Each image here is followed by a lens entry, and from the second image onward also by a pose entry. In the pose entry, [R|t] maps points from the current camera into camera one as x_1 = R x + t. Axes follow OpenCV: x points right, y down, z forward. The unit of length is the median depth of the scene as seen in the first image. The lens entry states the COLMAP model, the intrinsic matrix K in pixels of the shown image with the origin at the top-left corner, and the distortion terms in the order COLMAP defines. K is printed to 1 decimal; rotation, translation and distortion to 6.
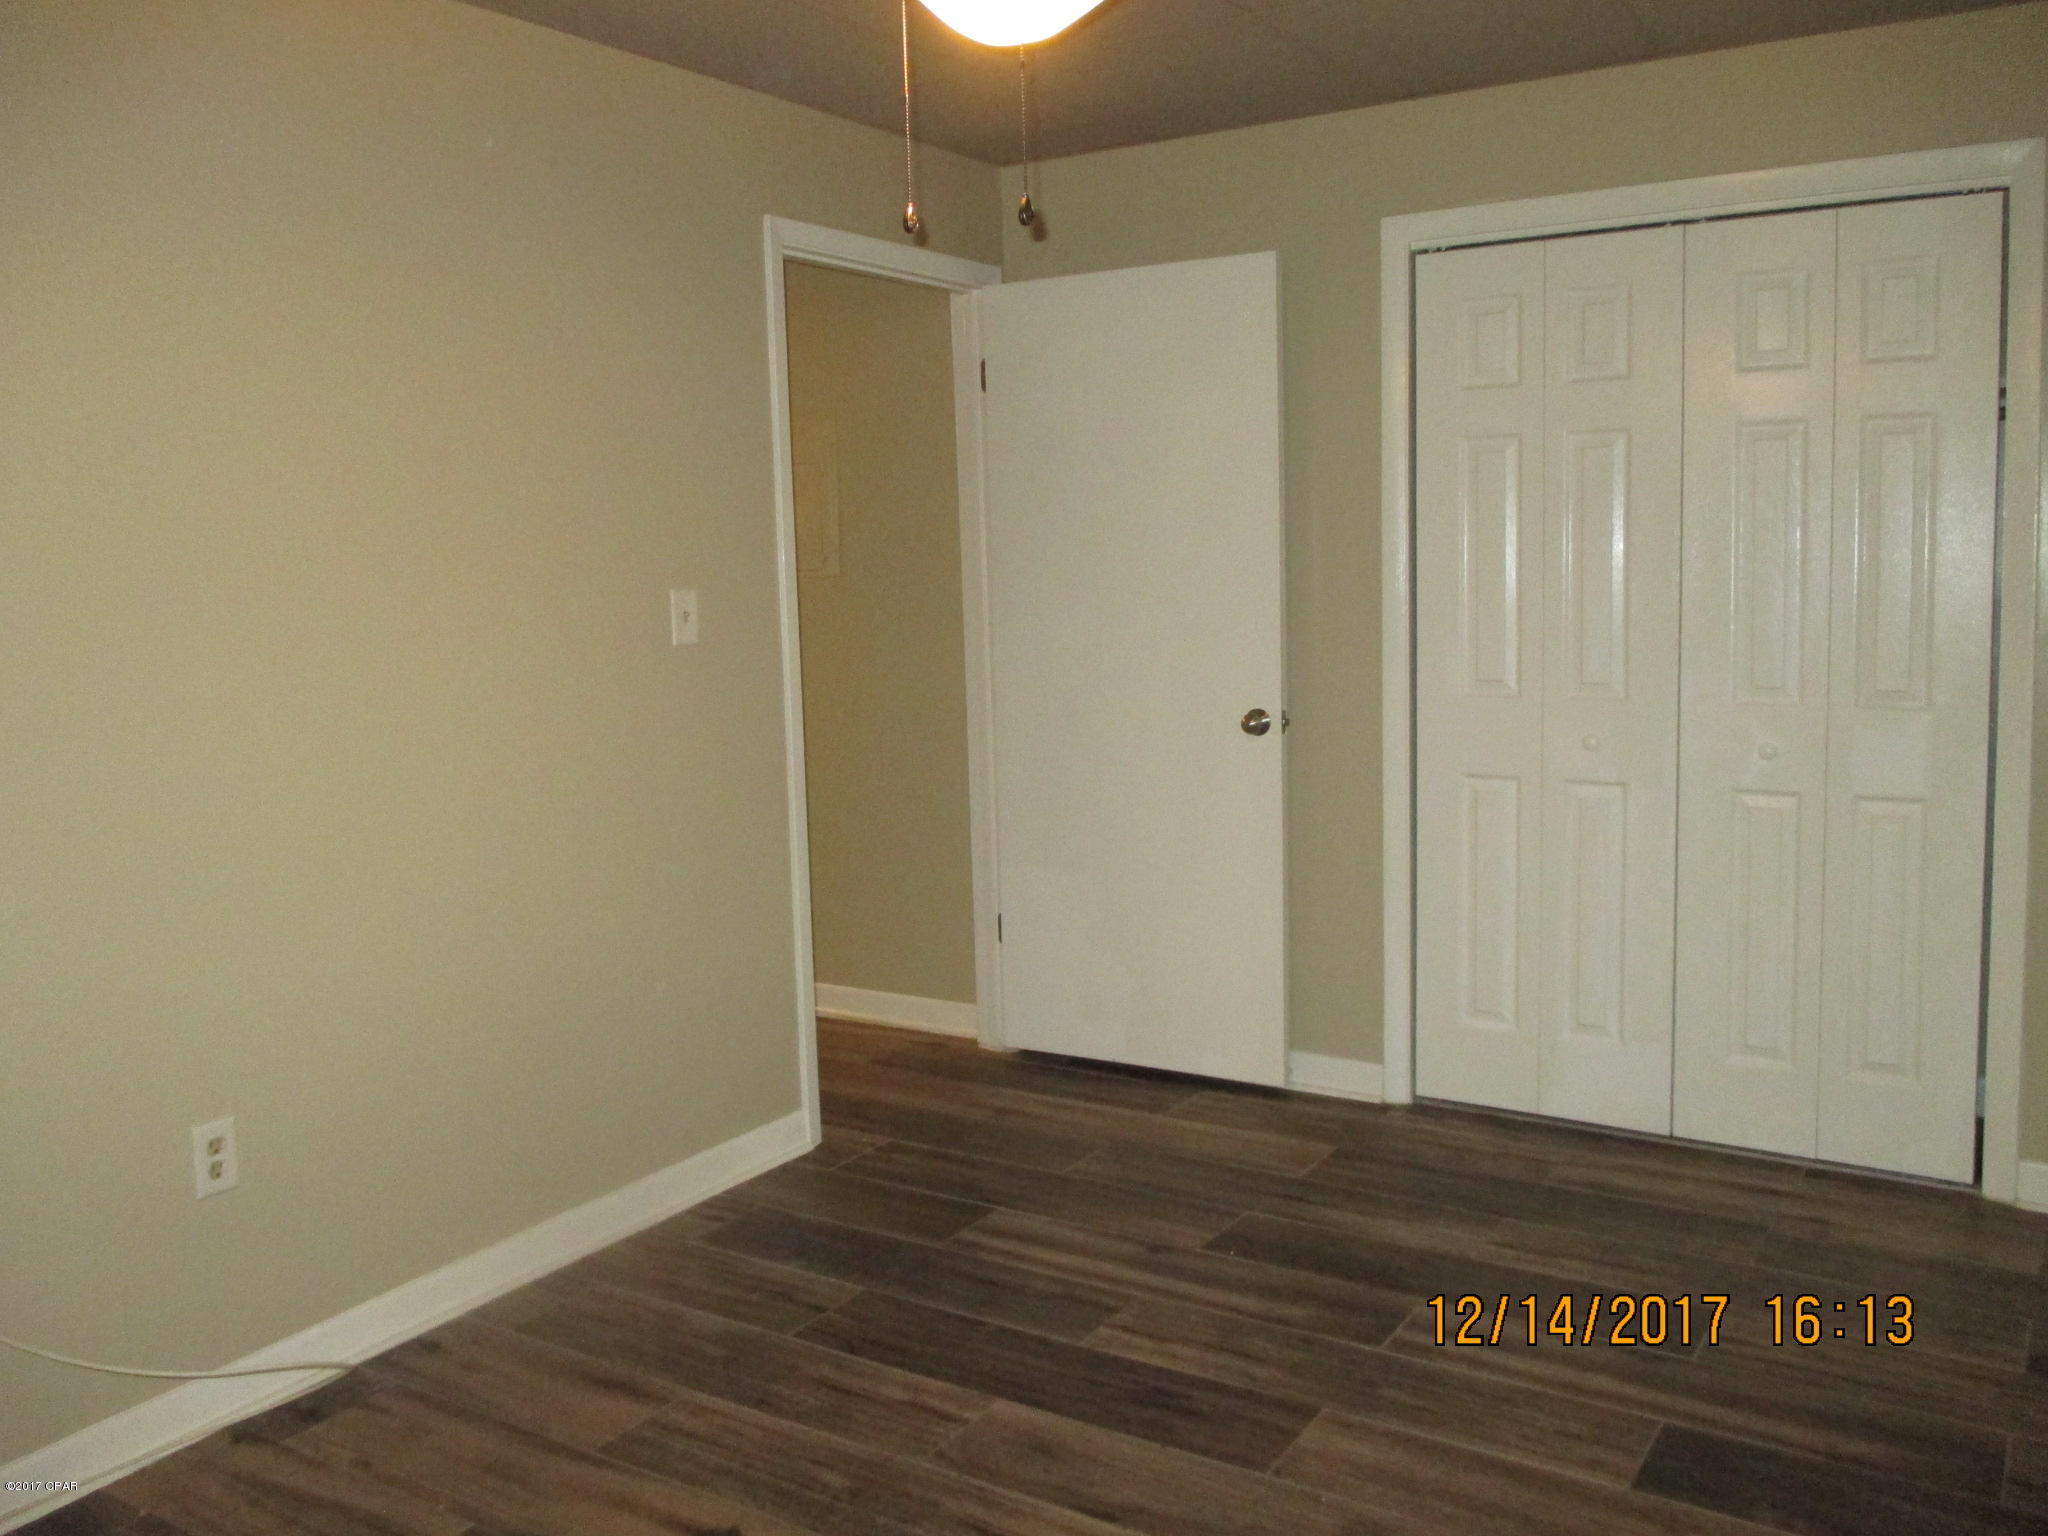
lens RADIAL K [[1727.6, 0, 1016.5], [0, 1727.6, 763.3], [0, 0, 1]] dist [-0.001181, -0.007547]
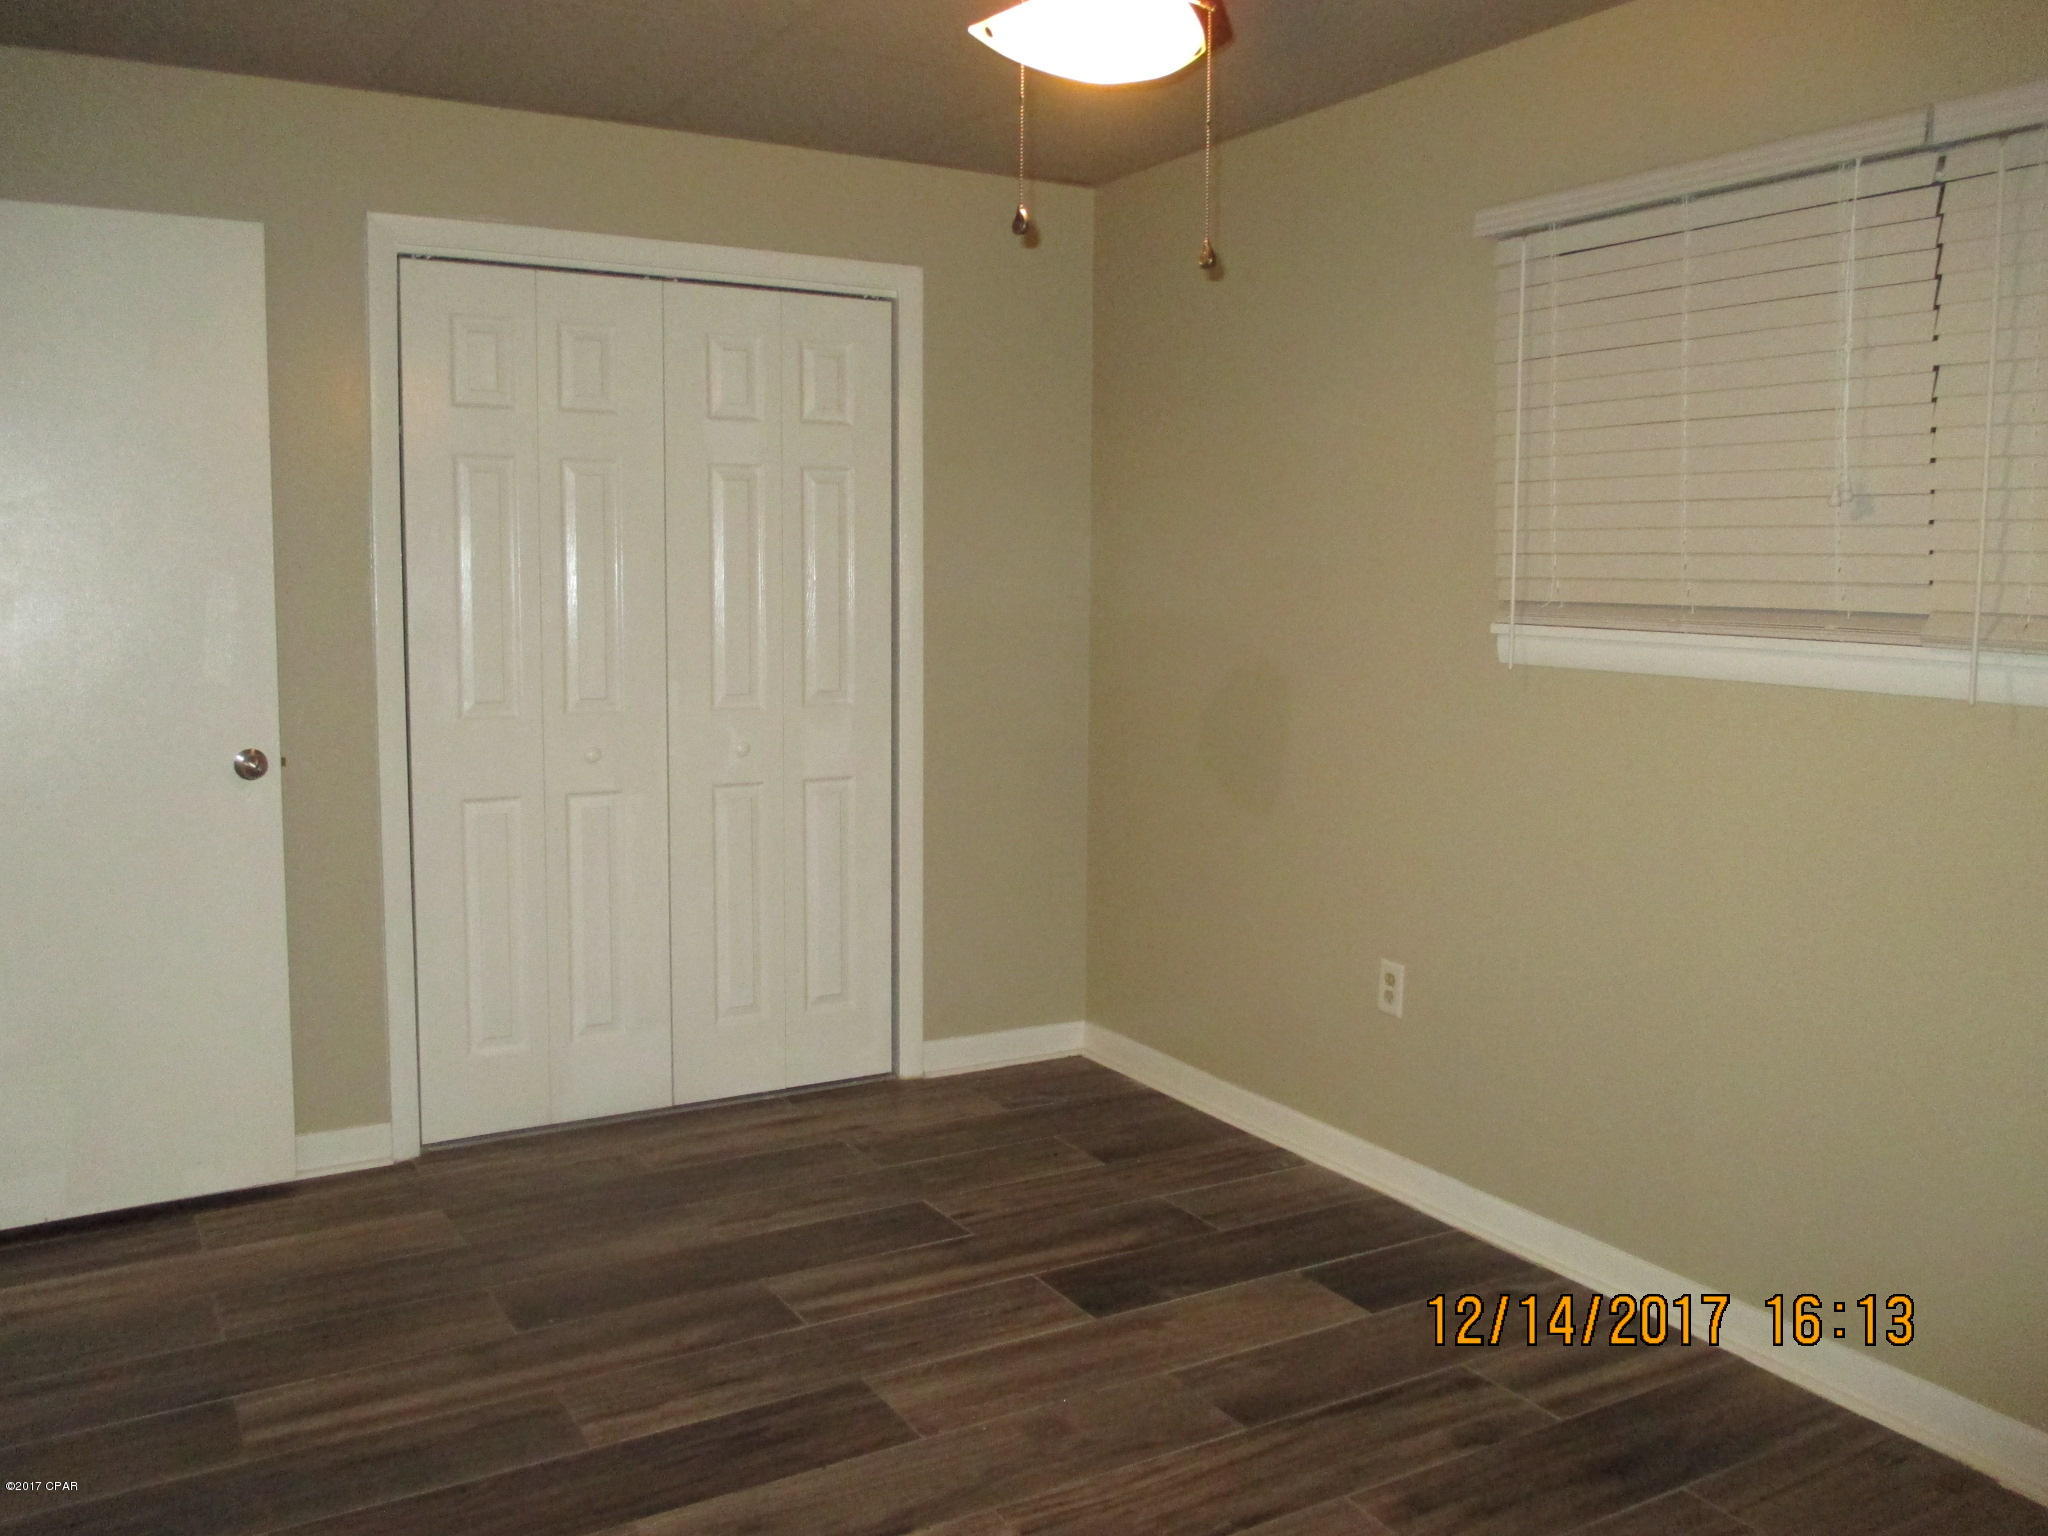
lens RADIAL K [[1727.6, 0, 1018.6], [0, 1727.6, 768.6], [0, 0, 1]] dist [-0.001181, -0.007547]
pose [[0.457494, -0.081507, 0.885470, -0.541981], [0.096850, 0.994434, 0.041498, -0.025211], [-0.883923, 0.066773, 0.462841, 0.319884]]
